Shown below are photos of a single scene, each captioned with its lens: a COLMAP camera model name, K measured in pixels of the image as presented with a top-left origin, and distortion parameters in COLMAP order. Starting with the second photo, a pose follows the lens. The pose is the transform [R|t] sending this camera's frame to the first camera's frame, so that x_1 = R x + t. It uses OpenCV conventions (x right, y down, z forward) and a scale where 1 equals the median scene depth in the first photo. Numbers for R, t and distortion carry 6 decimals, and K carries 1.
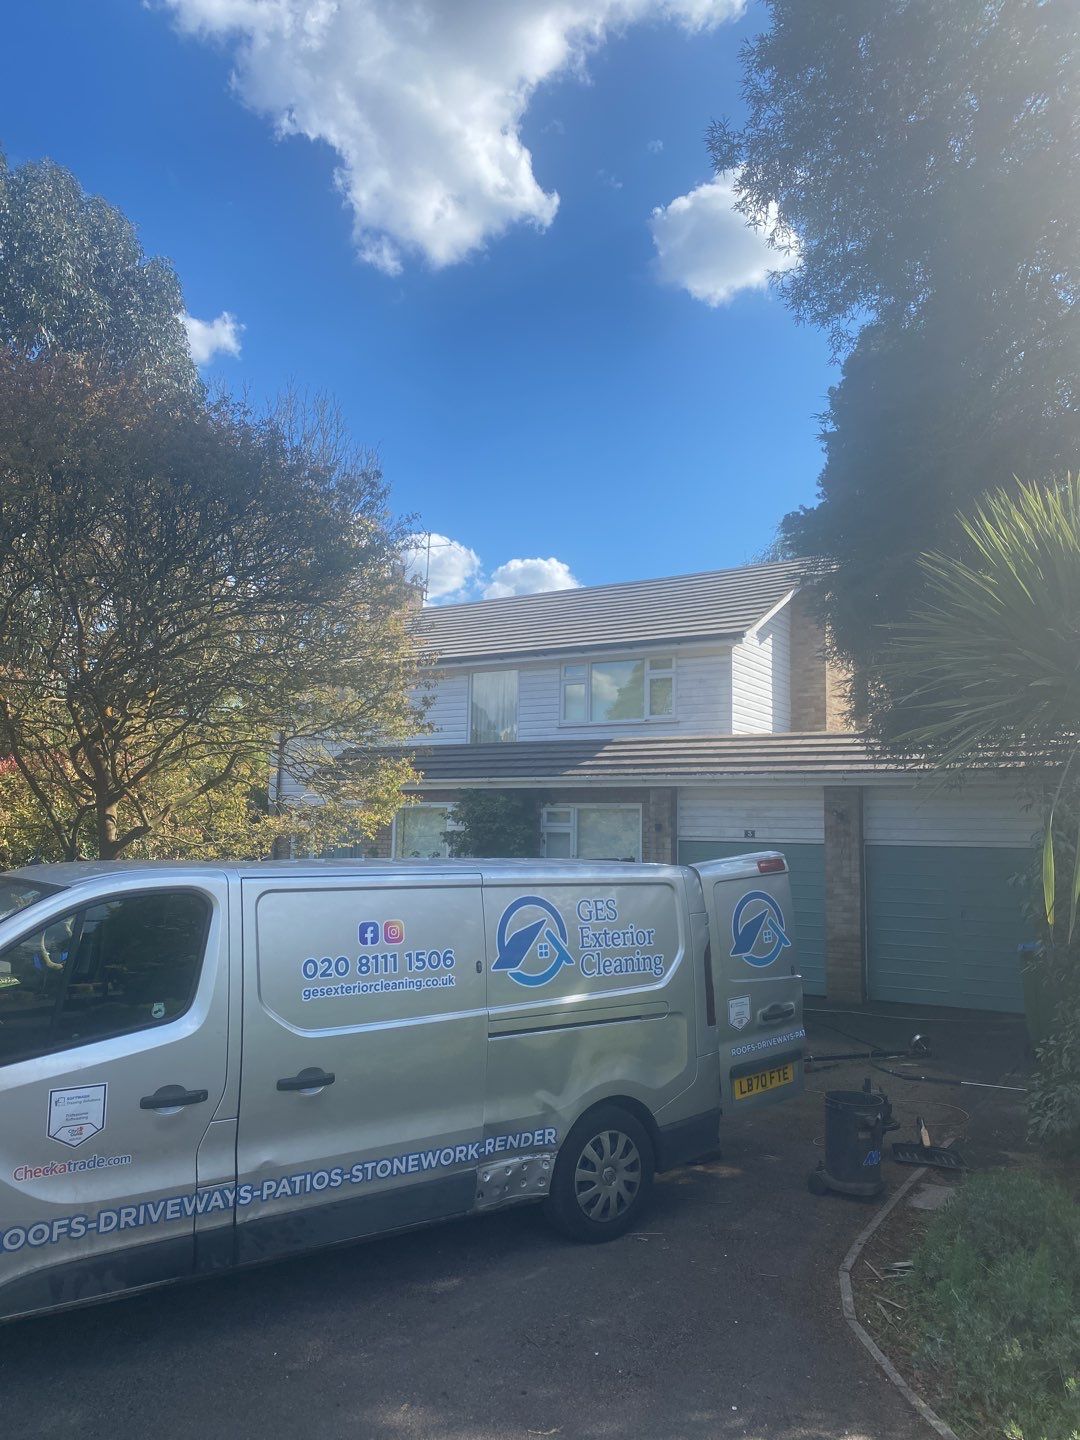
lens RADIAL K [[1030.1, 0, 518.3], [0, 1030.1, 719.5], [0, 0, 1]] dist [0.028997, -0.035156]
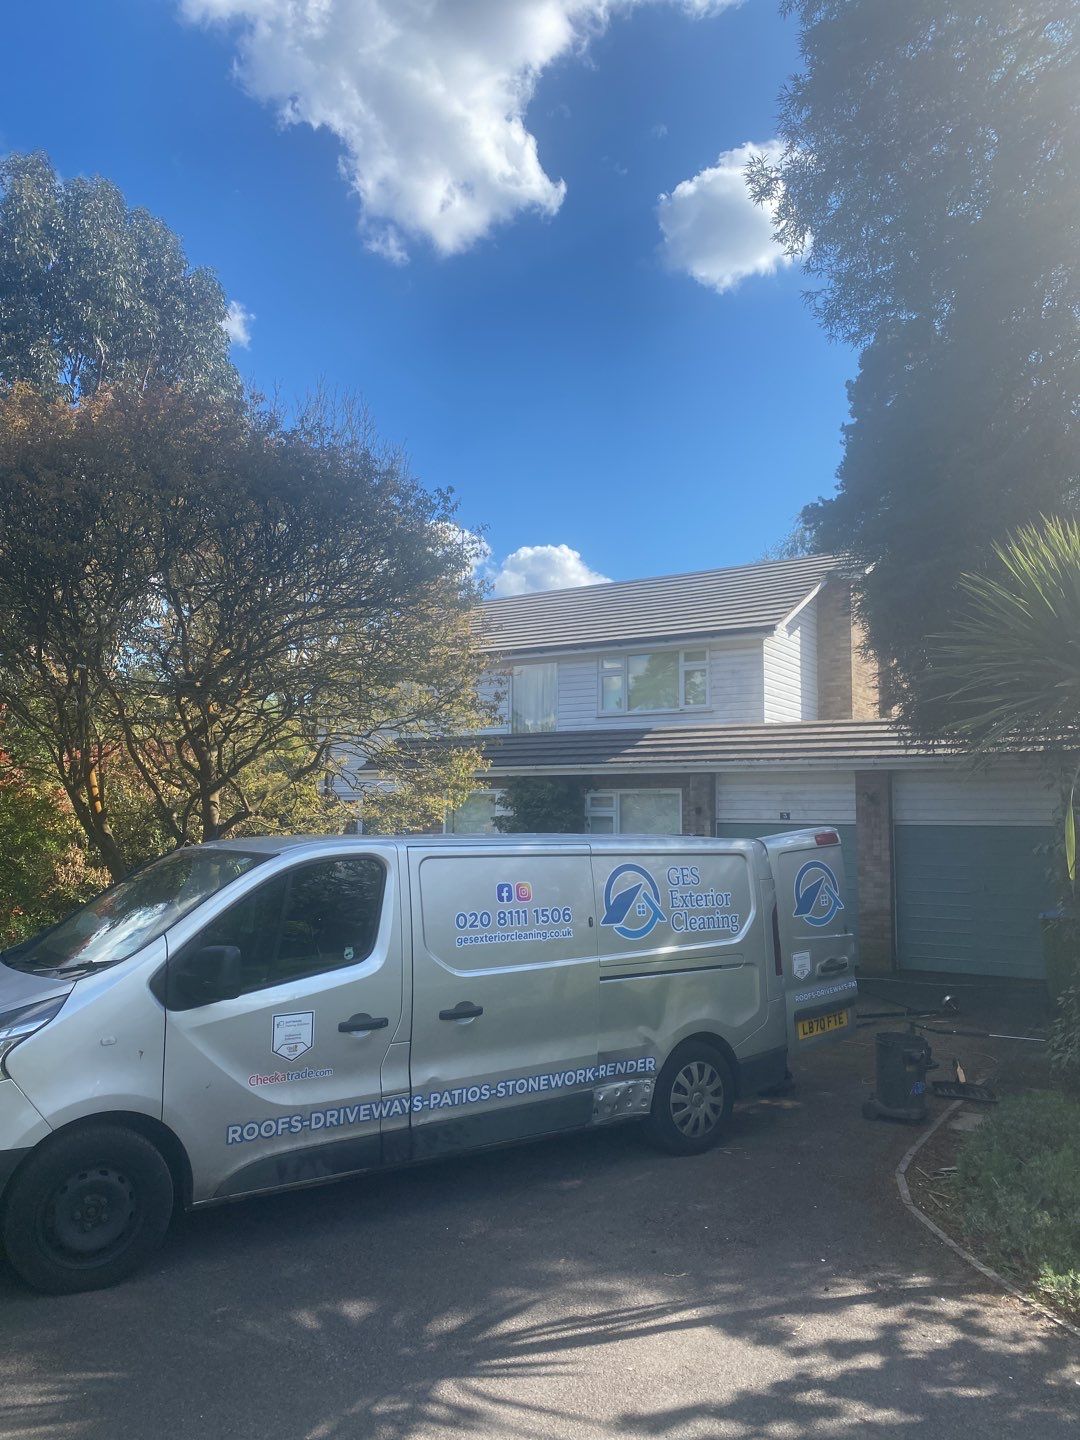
lens RADIAL K [[1026.4, 0, 531.0], [0, 1026.4, 715.9], [0, 0, 1]] dist [0.033167, -0.048827]
pose [[0.999955, -0.009121, -0.002548, -0.036437], [0.009139, 0.999932, 0.007288, -0.002879], [0.002481, -0.007311, 0.999970, -0.066539]]
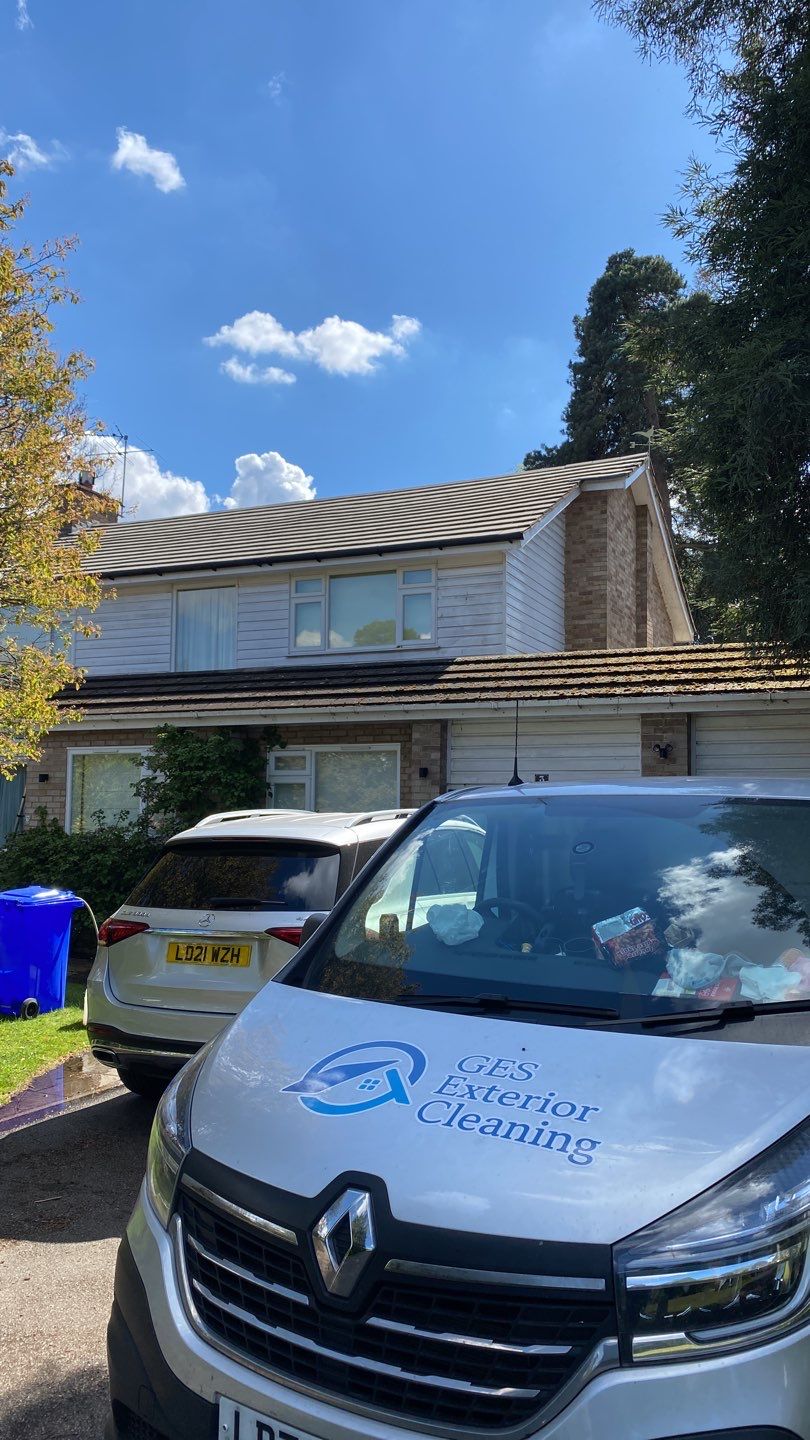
lens RADIAL K [[1053.1, 0, 406.7], [0, 1053.1, 711.2], [0, 0, 1]] dist [0.105723, -0.002109]
pose [[0.986604, 0.004012, 0.163081, -0.004845], [-0.007438, 0.999764, 0.020398, 0.047032], [-0.162961, -0.021338, 0.986402, 0.251264]]
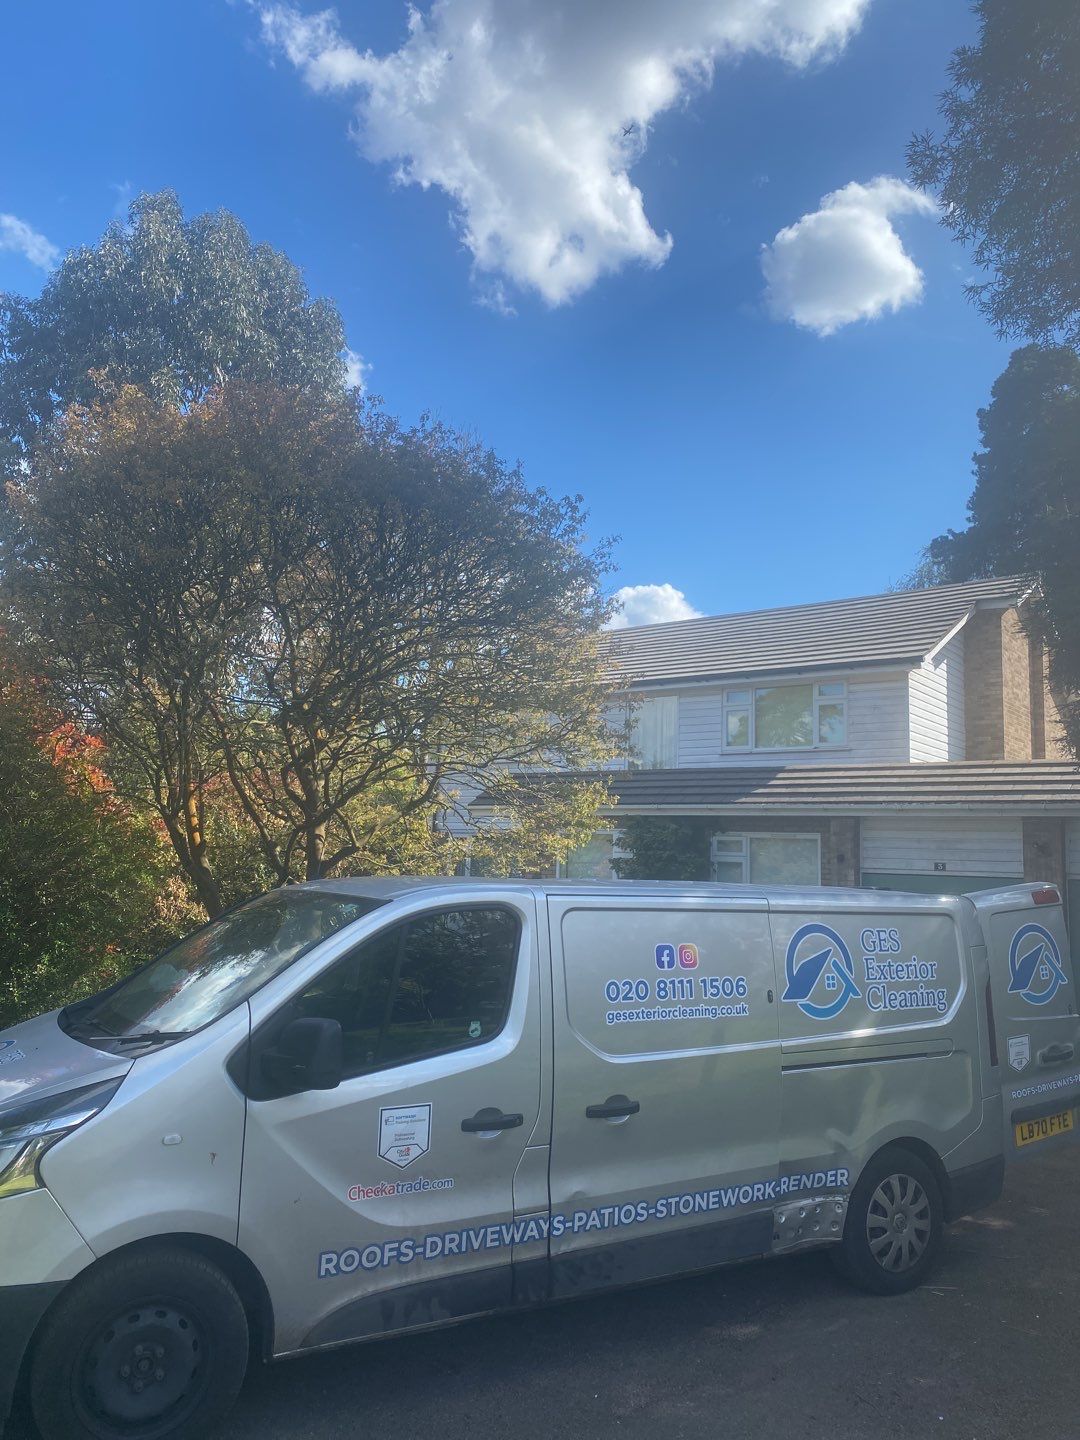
lens RADIAL K [[1033.2, 0, 545.7], [0, 1033.2, 717.0], [0, 0, 1]] dist [0.006219, -0.004506]
pose [[0.995977, 0.003423, -0.089542, -0.057210], [-0.006199, 0.999508, -0.030736, 0.004444], [0.089393, 0.031167, 0.995509, 0.007211]]
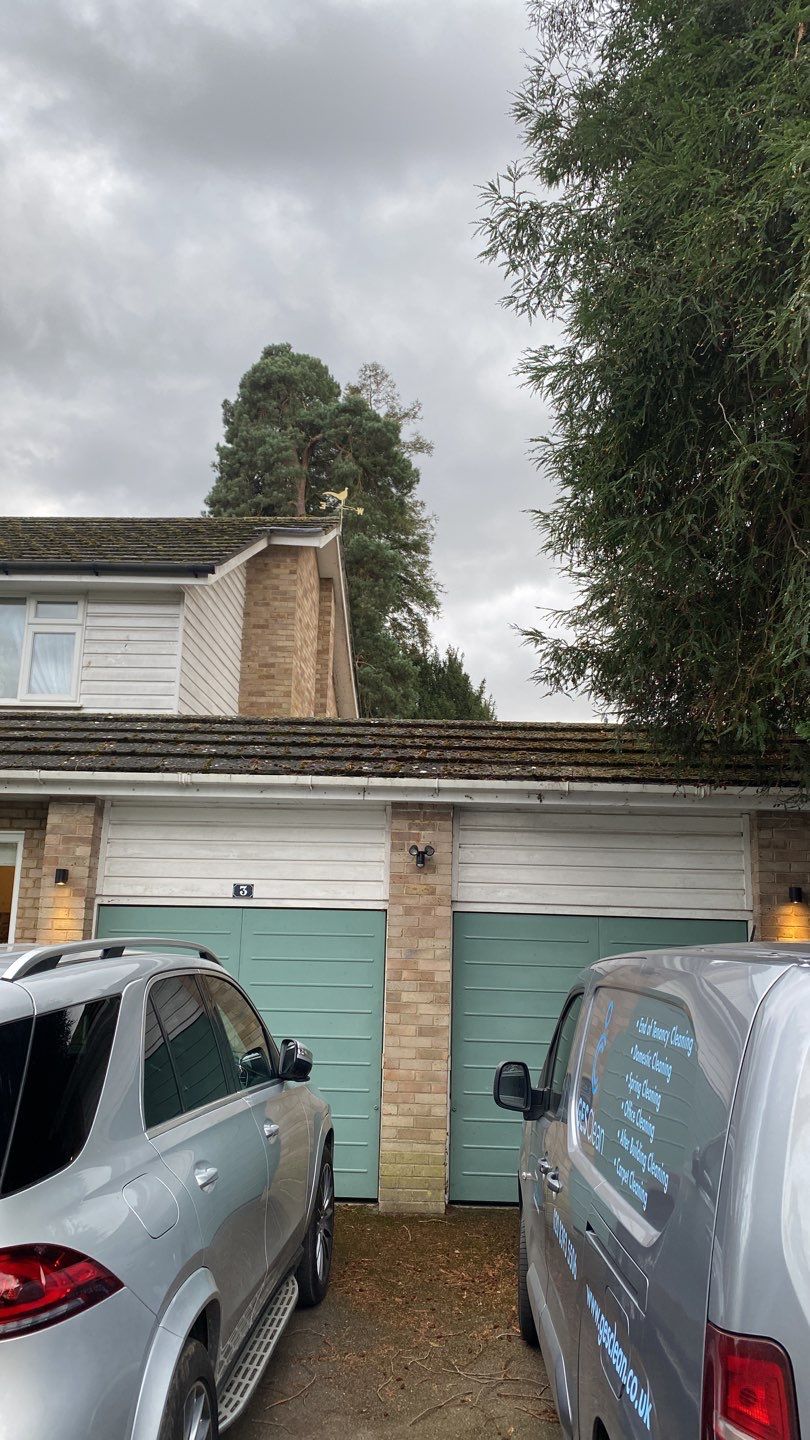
lens RADIAL K [[1084.6, 0, 407.8], [0, 1084.6, 712.4], [0, 0, 1]] dist [0.150374, -0.382951]
pose [[0.858643, 0.109486, 0.500744, 0.003006], [-0.067746, 0.992591, -0.100860, 0.073672], [-0.508077, 0.052680, 0.859699, 0.484740]]
